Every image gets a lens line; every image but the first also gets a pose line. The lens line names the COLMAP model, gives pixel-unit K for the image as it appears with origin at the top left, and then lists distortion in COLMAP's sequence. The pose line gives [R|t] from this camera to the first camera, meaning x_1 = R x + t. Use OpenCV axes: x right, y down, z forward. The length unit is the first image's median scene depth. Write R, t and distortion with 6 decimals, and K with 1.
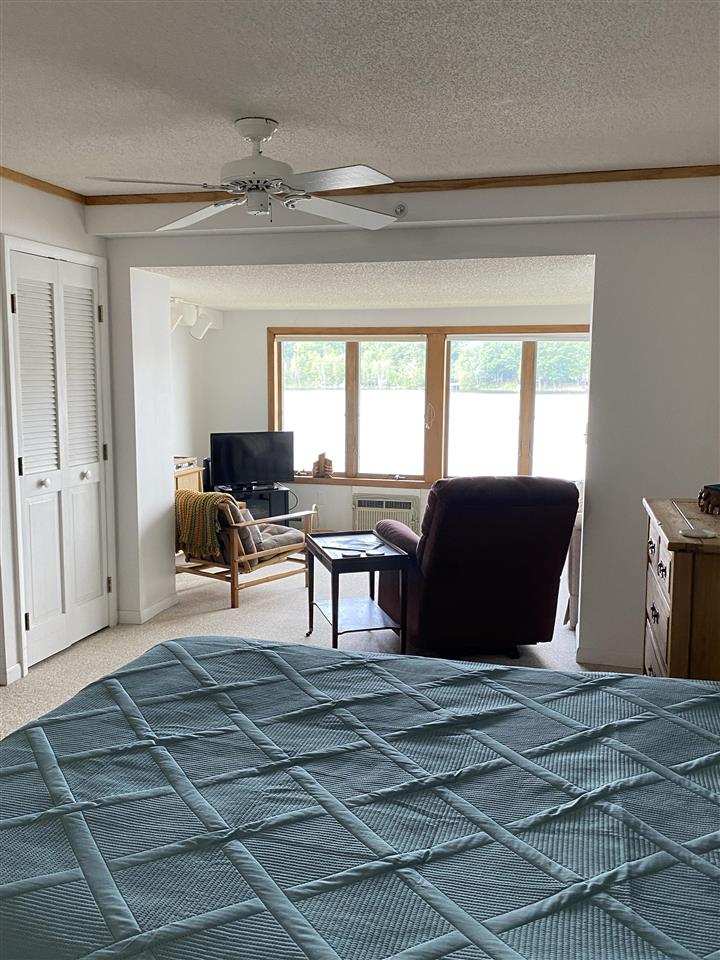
lens RADIAL K [[846.8, 0, 355.1], [0, 846.8, 479.4], [0, 0, 1]] dist [0.043818, -0.033792]
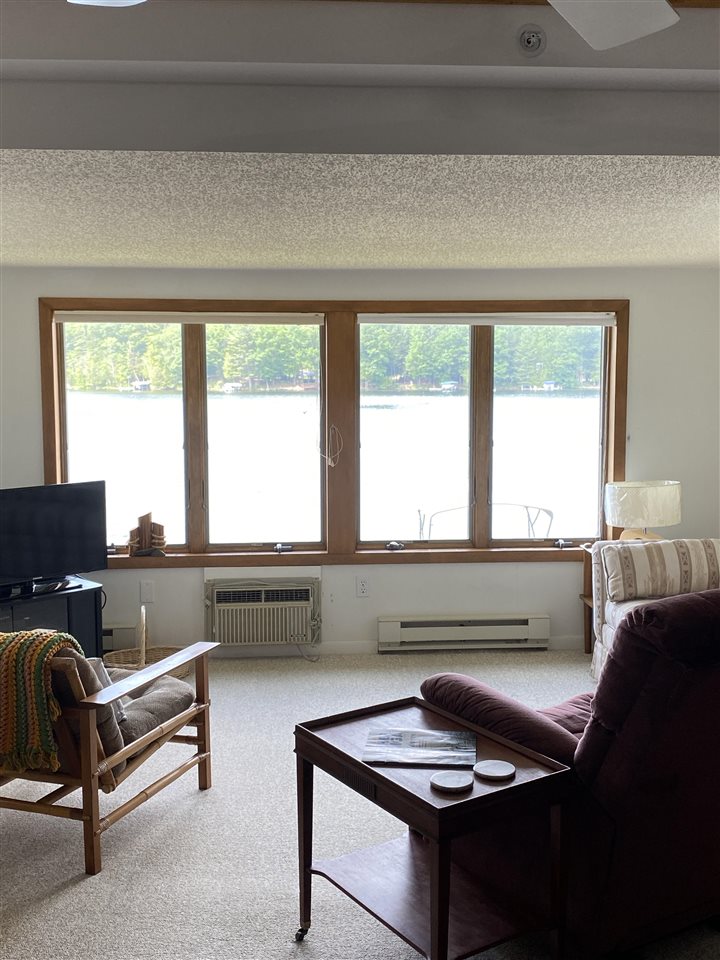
lens RADIAL K [[1052.5, 0, 369.0], [0, 1052.5, 462.6], [0, 0, 1]] dist [0.068279, 0.000000]
pose [[0.947043, -0.035849, 0.319100, -0.199046], [0.047357, 0.998475, -0.028376, -0.061330], [-0.317596, 0.041985, 0.947296, 0.421850]]
